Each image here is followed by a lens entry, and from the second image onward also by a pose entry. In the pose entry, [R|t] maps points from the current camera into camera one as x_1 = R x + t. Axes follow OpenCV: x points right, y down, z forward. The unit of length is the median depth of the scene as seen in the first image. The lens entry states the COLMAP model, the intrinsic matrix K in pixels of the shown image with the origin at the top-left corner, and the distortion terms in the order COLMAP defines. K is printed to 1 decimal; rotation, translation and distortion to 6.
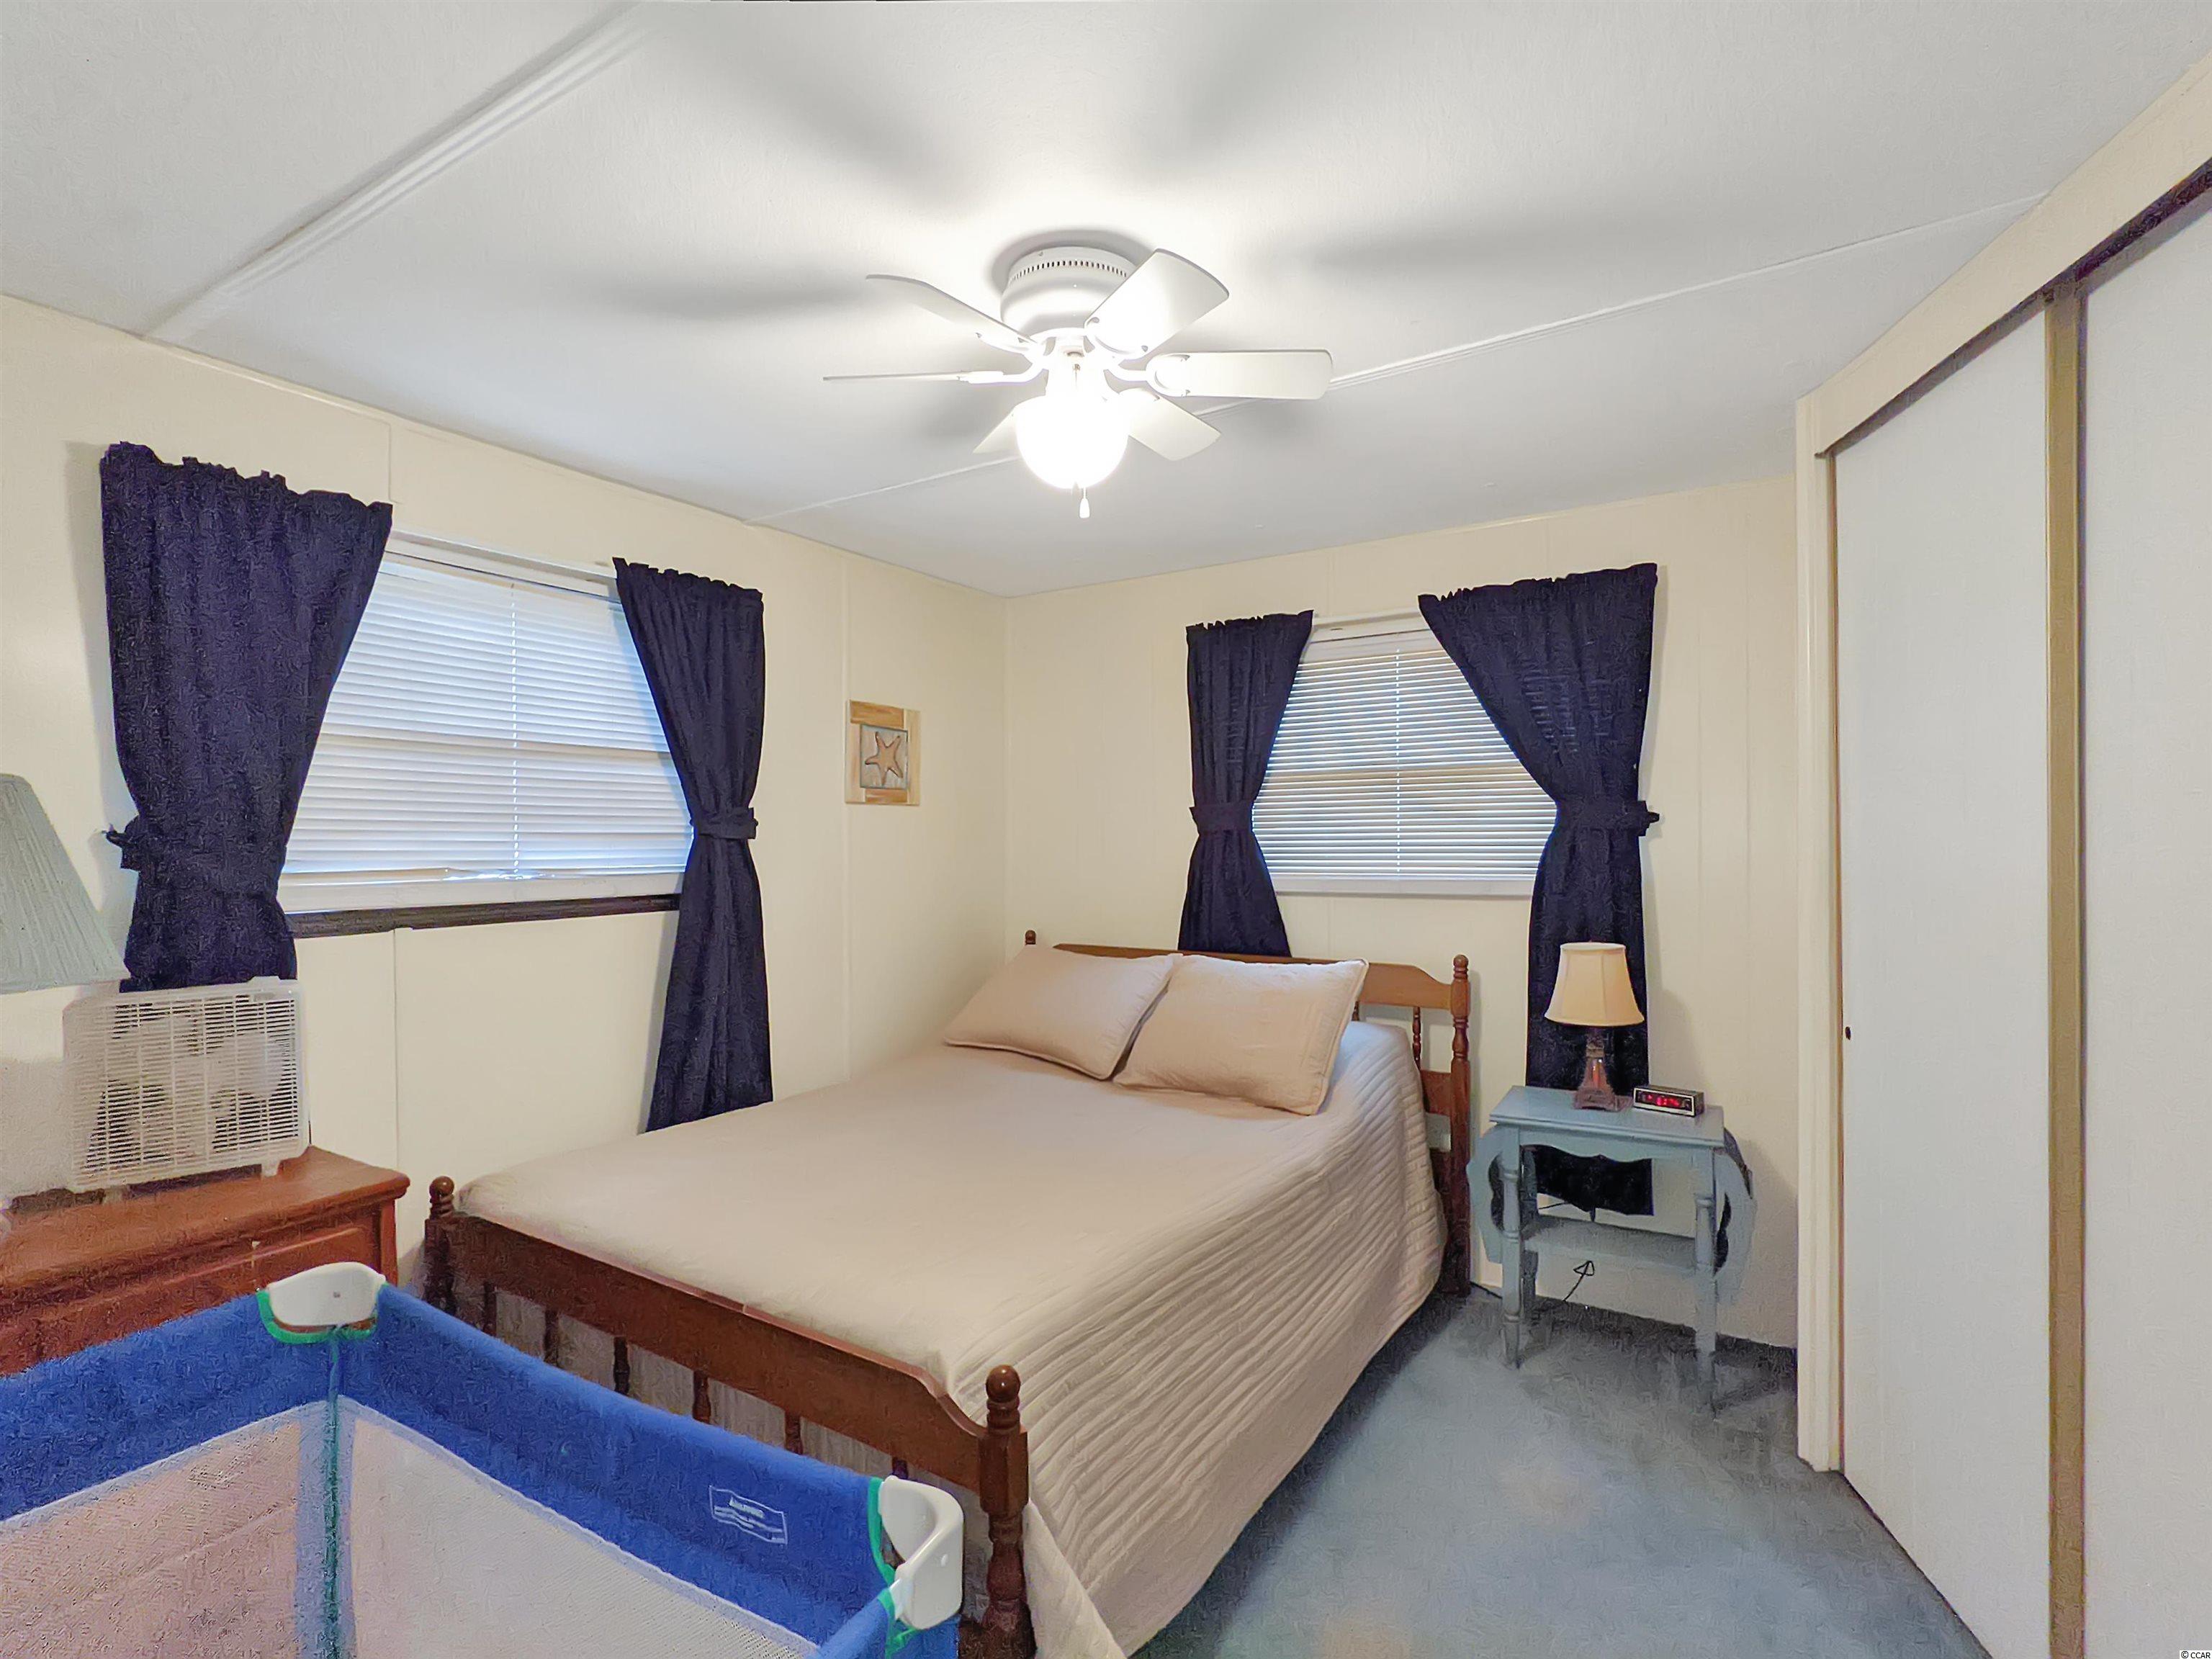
lens RADIAL K [[1035.0, 0, 1106.0], [0, 1035.0, 829.5], [0, 0, 1]] dist [0.001236, 0.000439]
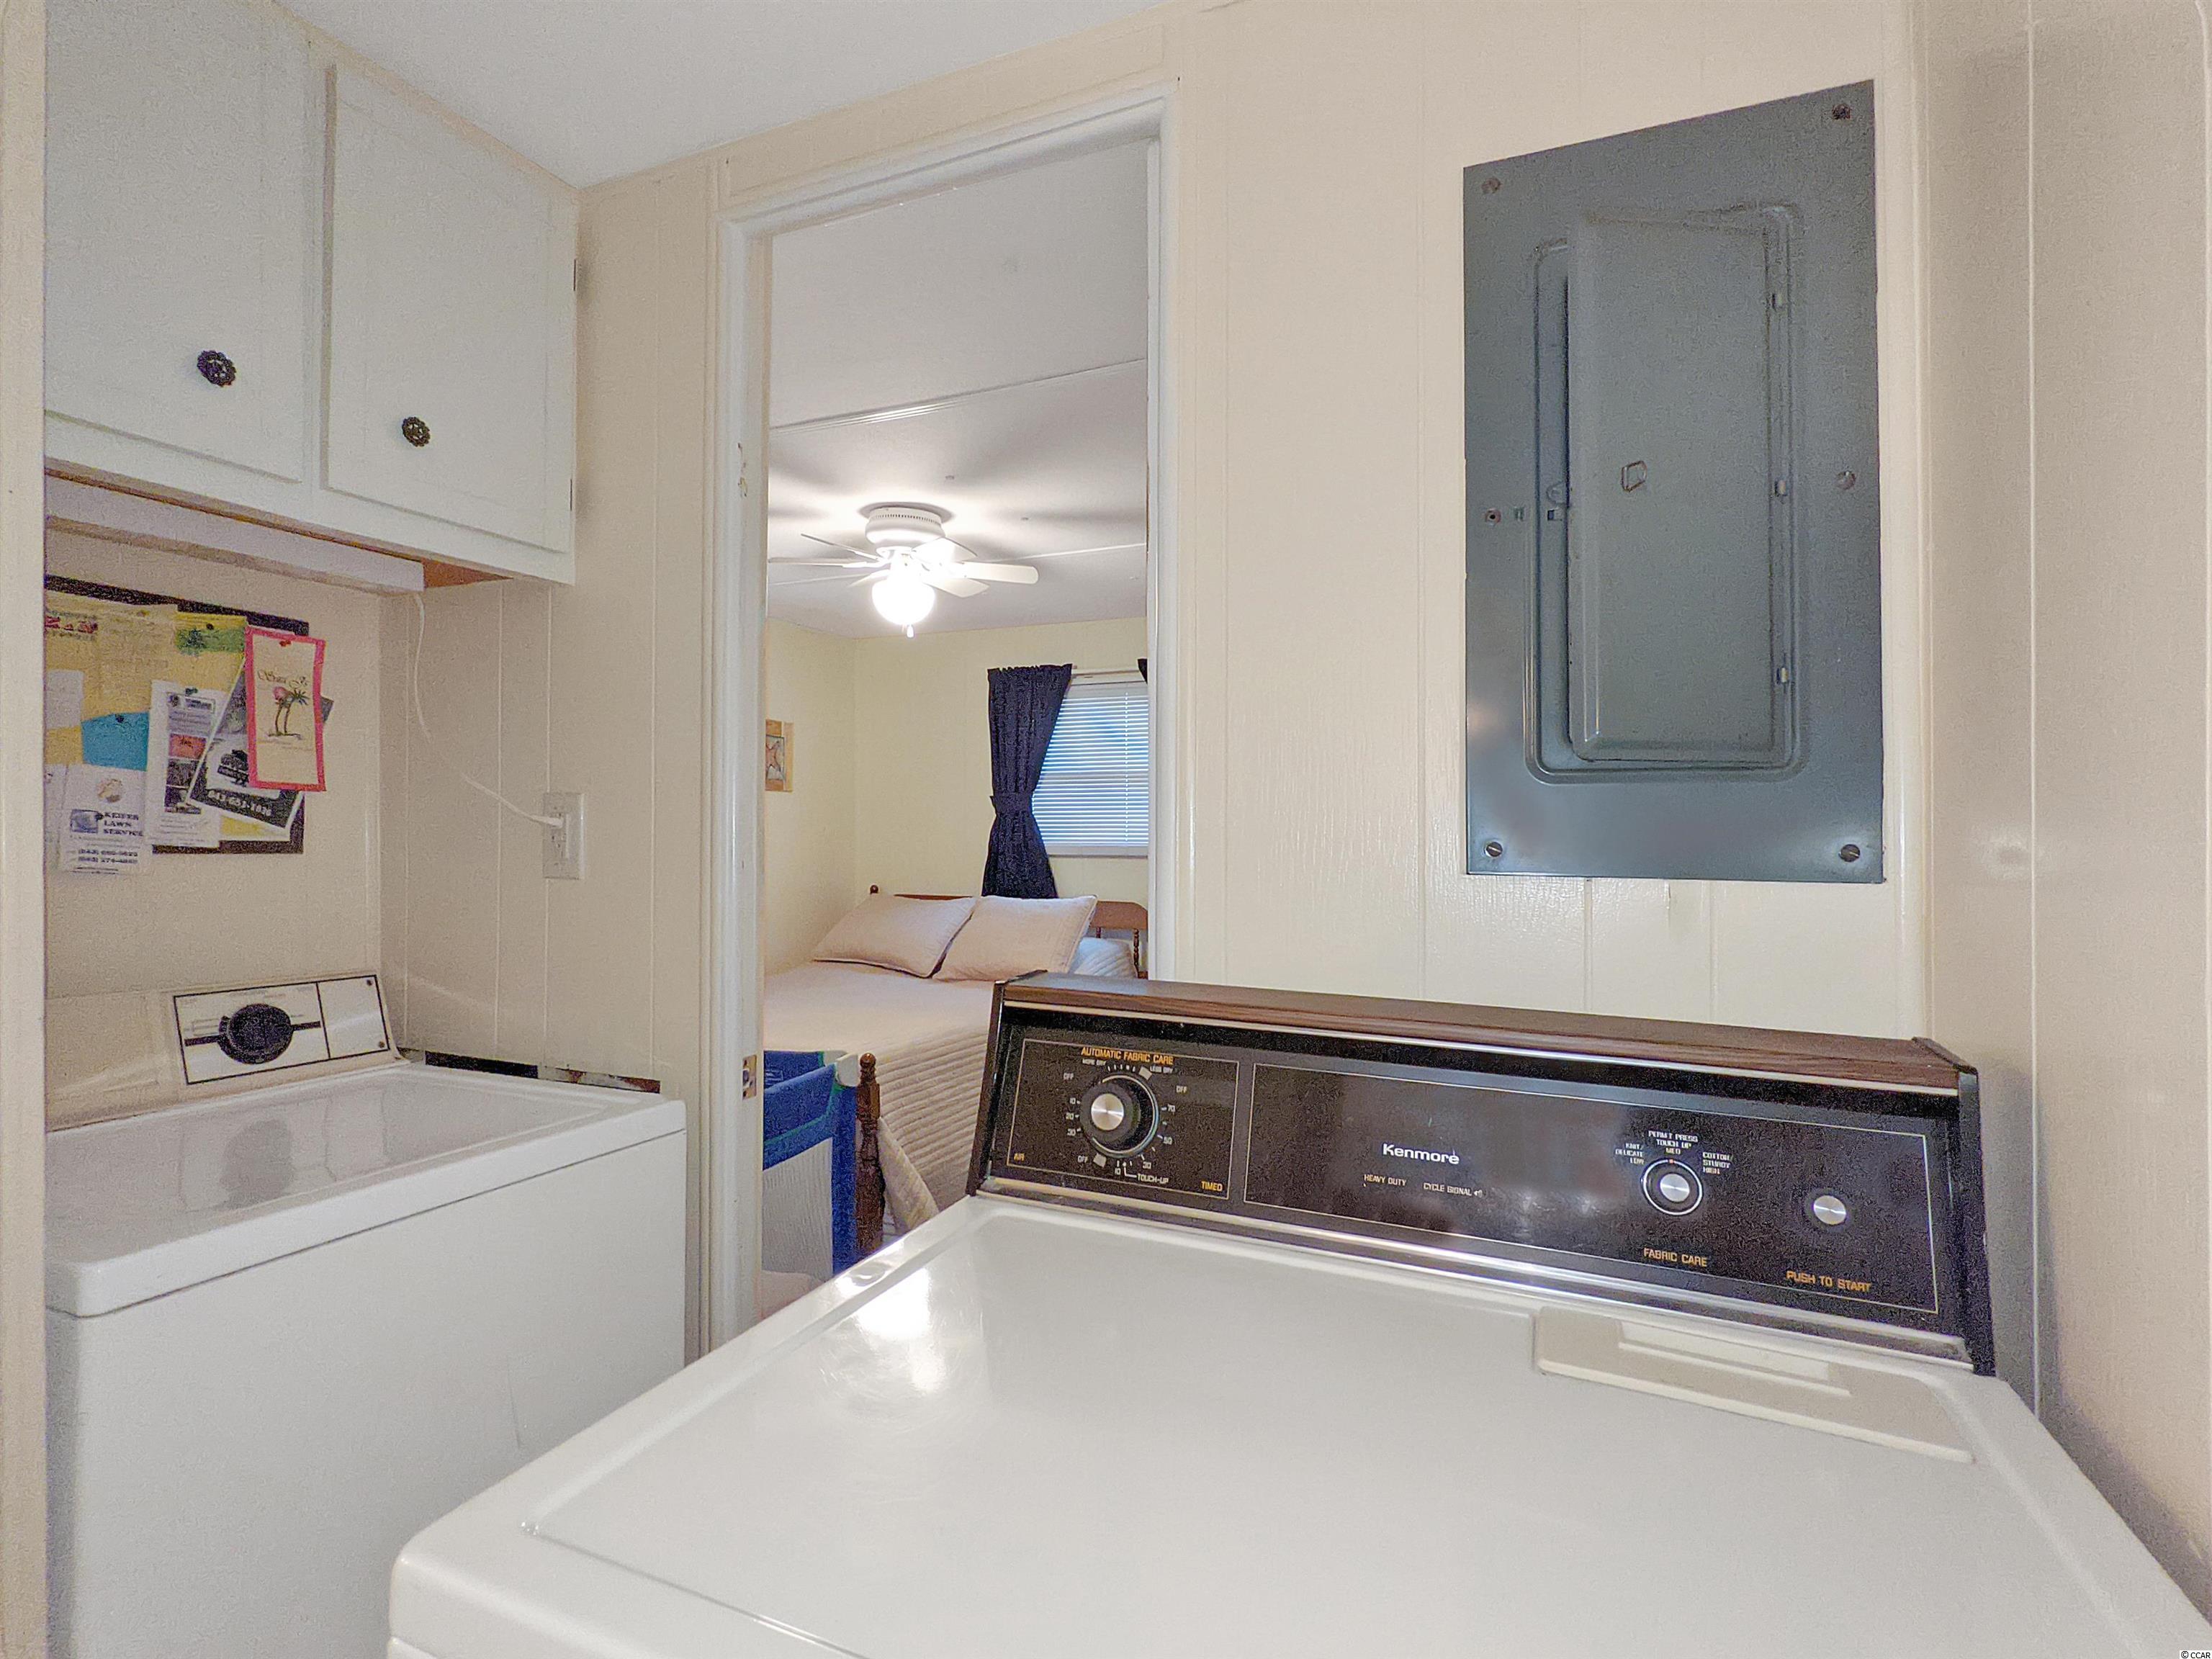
lens RADIAL K [[1016.5, 0, 1131.7], [0, 1016.5, 859.3], [0, 0, 1]] dist [-0.000070, 0.000058]
pose [[0.983360, 0.005672, 0.181579, 0.020908], [-0.013642, 0.998996, 0.042673, 0.003751], [-0.181154, -0.044440, 0.982450, -0.454205]]
